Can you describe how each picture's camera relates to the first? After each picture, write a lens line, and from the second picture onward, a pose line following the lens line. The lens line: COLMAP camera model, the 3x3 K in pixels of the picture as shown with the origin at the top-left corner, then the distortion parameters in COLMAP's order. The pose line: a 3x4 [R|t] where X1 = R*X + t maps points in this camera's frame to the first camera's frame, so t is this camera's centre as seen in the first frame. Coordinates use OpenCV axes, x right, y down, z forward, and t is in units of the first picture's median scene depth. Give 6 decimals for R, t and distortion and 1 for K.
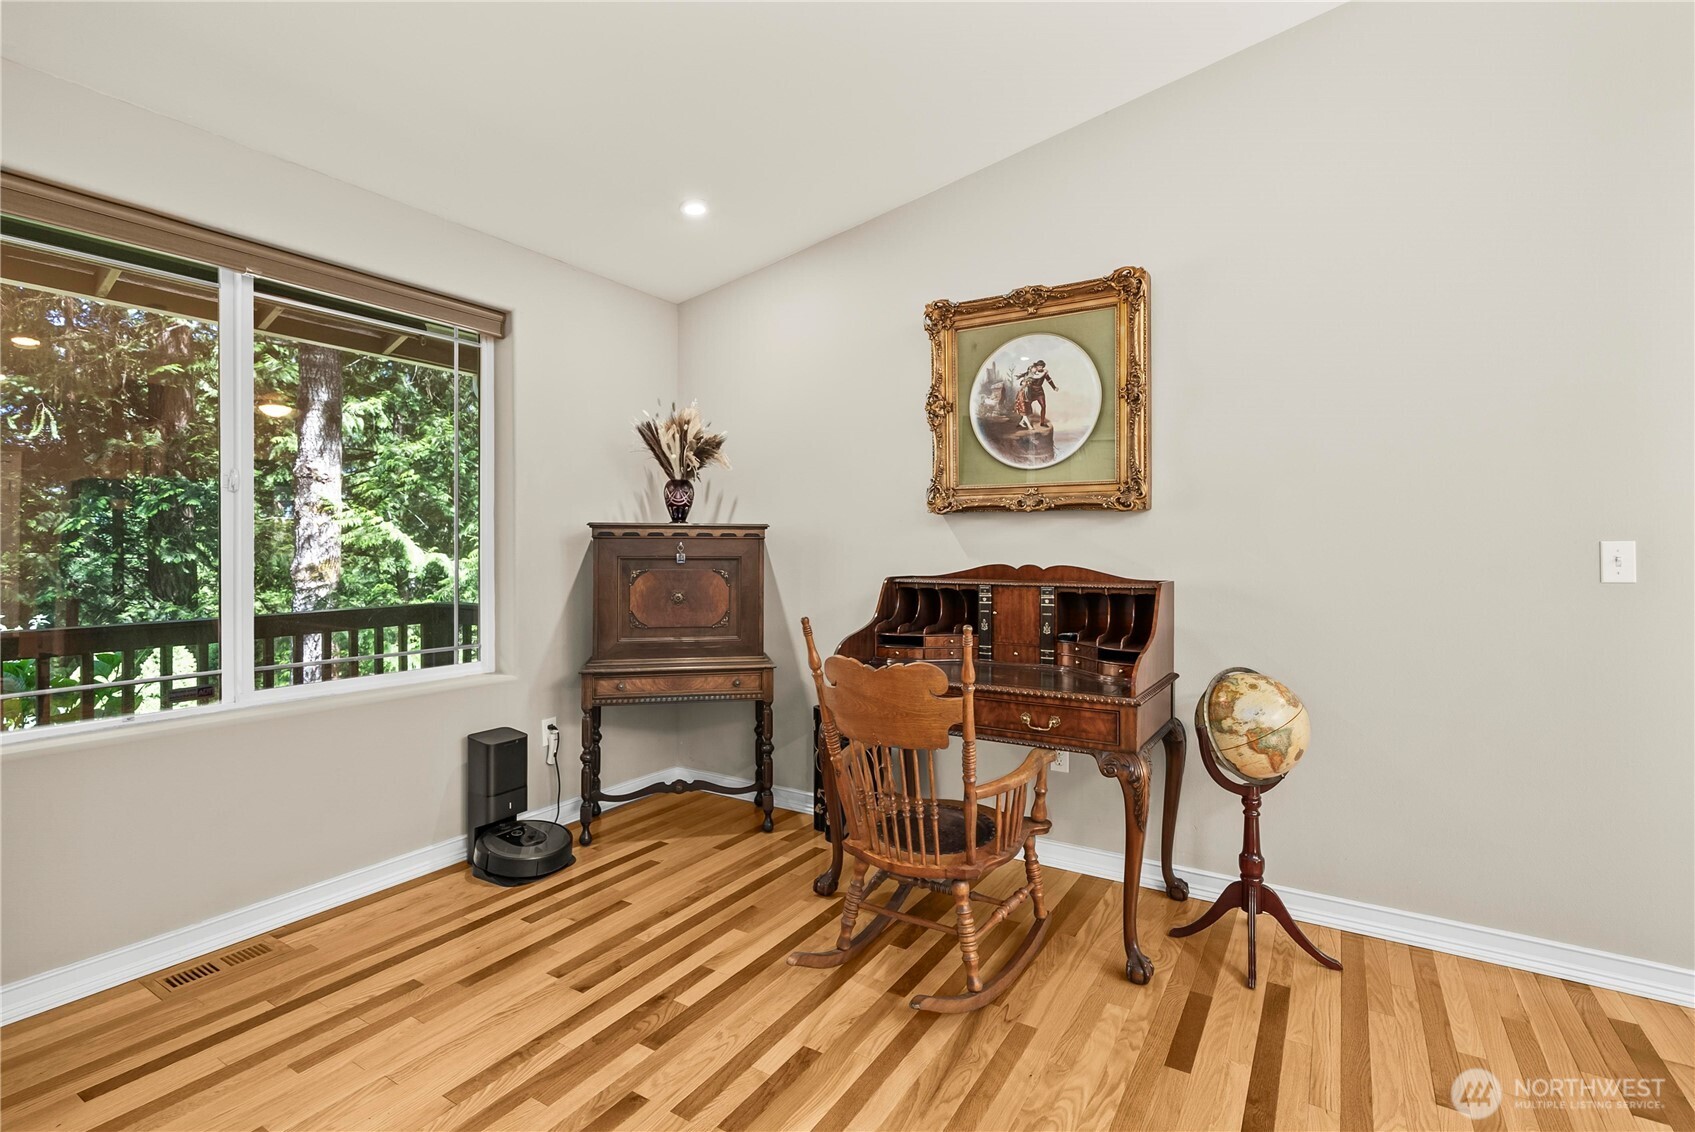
lens RADIAL K [[795.7, 0, 855.0], [0, 795.7, 549.5], [0, 0, 1]] dist [-0.002402, -0.000110]
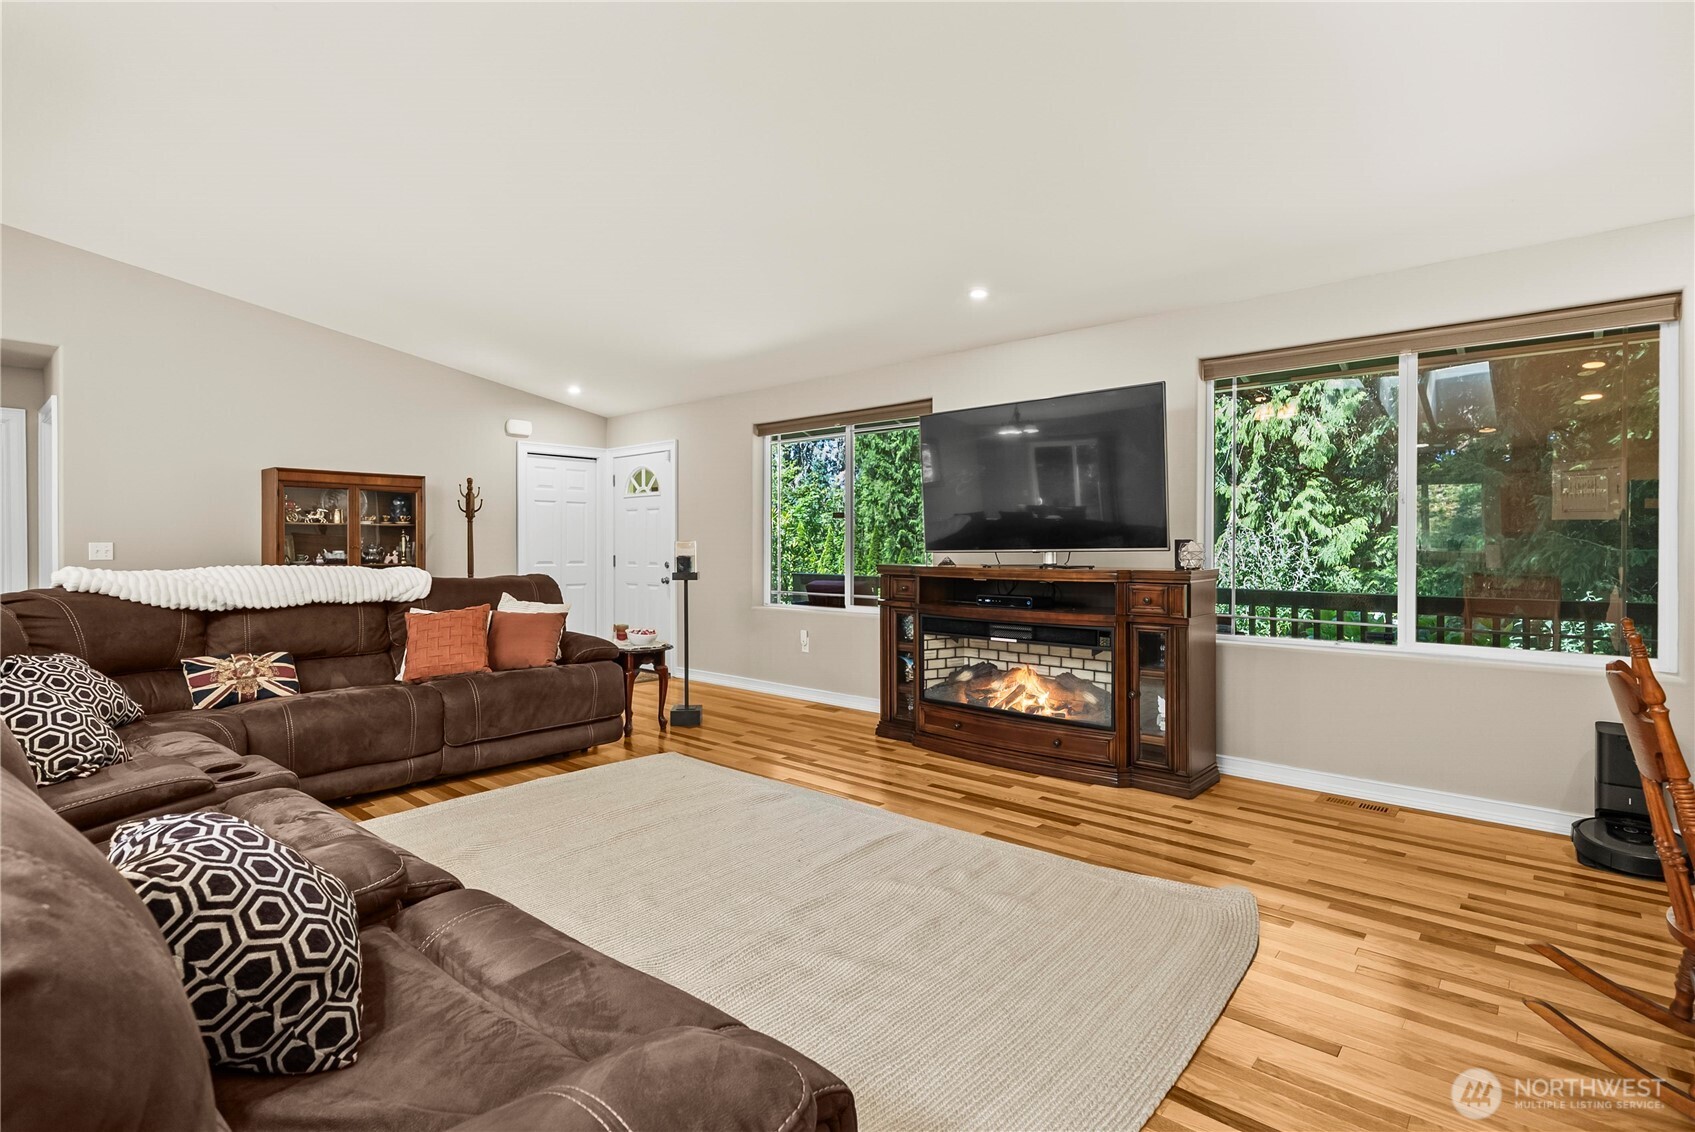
lens RADIAL K [[795.7, 0, 858.1], [0, 795.7, 553.5], [0, 0, 1]] dist [-0.002402, -0.000110]
pose [[-0.163733, 0.011258, -0.986440, 0.686343], [-0.001216, 0.999932, 0.011614, 0.000868], [0.986504, 0.003101, -0.163709, 0.198573]]
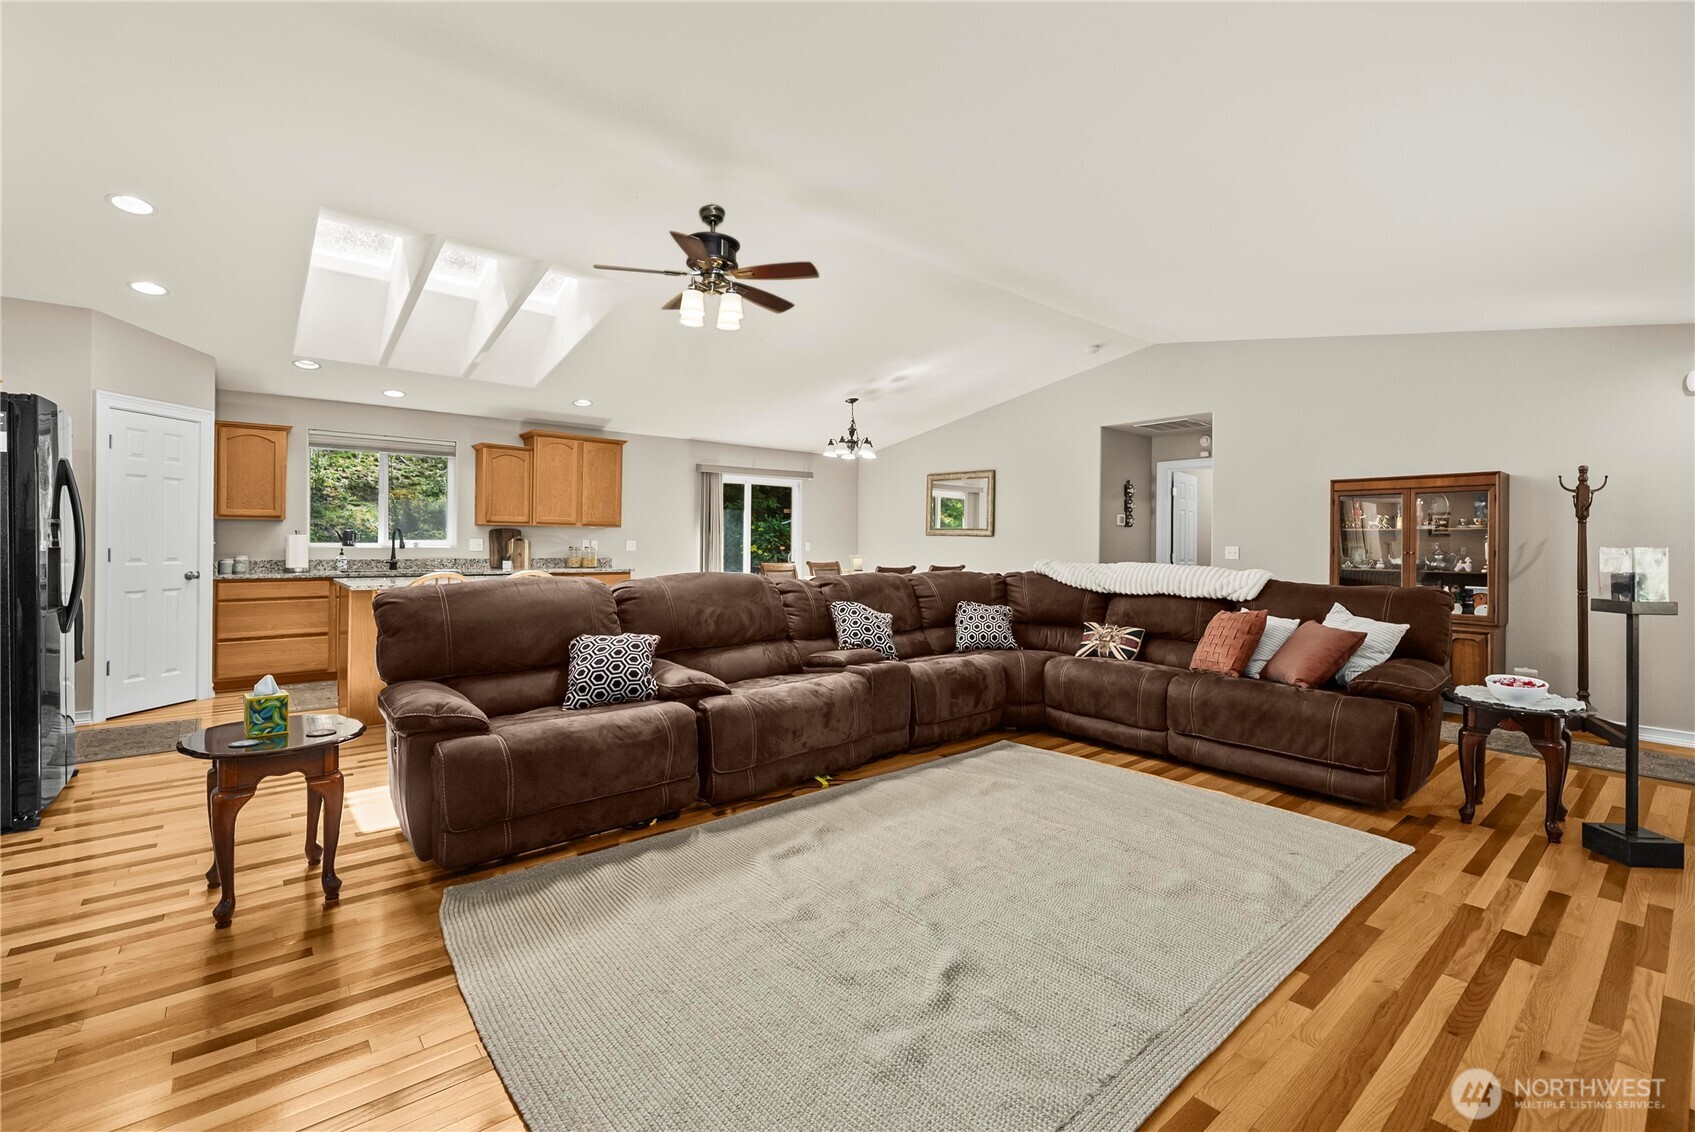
lens RADIAL K [[722.3, 0, 847.0], [0, 722.3, 552.3], [0, 0, 1]] dist [-0.000903, -0.000237]
pose [[-0.945257, -0.012542, 0.326087, -0.304642], [-0.009136, 0.999887, 0.011975, -0.000880], [-0.326200, 0.008340, -0.945264, 0.730607]]
